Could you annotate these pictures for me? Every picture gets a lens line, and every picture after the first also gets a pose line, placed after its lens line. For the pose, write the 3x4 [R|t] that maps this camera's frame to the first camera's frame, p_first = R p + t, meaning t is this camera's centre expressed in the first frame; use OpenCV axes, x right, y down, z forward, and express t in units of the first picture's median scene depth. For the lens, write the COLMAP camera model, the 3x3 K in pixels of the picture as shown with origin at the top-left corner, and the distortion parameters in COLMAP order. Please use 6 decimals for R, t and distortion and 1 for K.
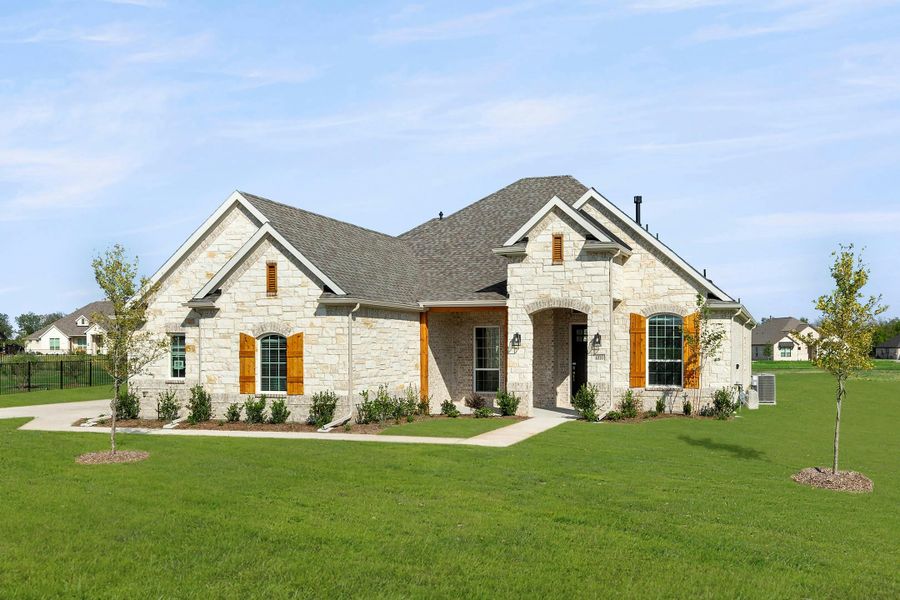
lens RADIAL K [[453.0, 0, 449.6], [0, 453.0, 302.8], [0, 0, 1]] dist [0.001651, 0.000186]
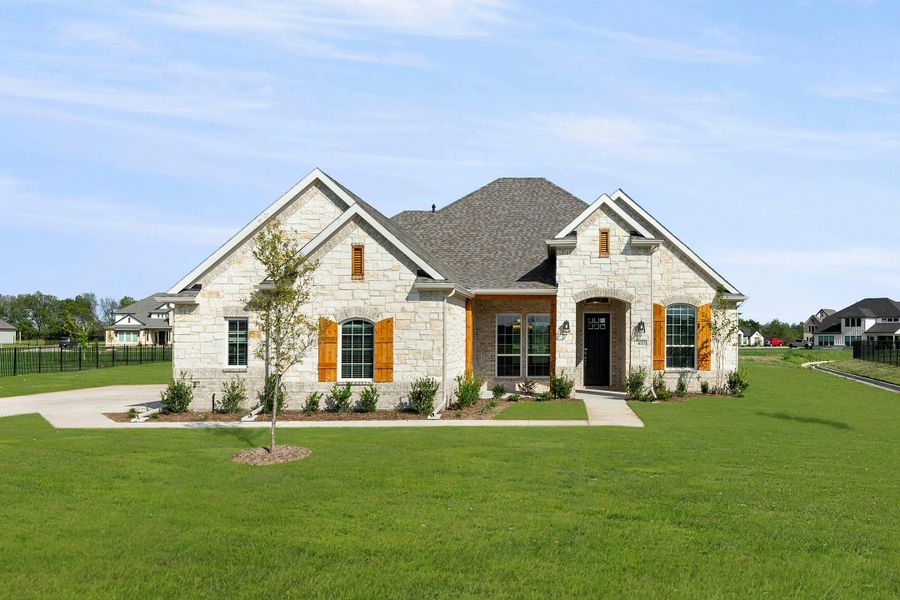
lens RADIAL K [[424.5, 0, 444.0], [0, 424.5, 286.3], [0, 0, 1]] dist [0.001168, 0.000024]
pose [[0.984628, 0.021173, 0.173379, -0.319629], [-0.018221, 0.999661, -0.018602, 0.011107], [-0.173714, 0.015157, 0.984679, 0.068166]]
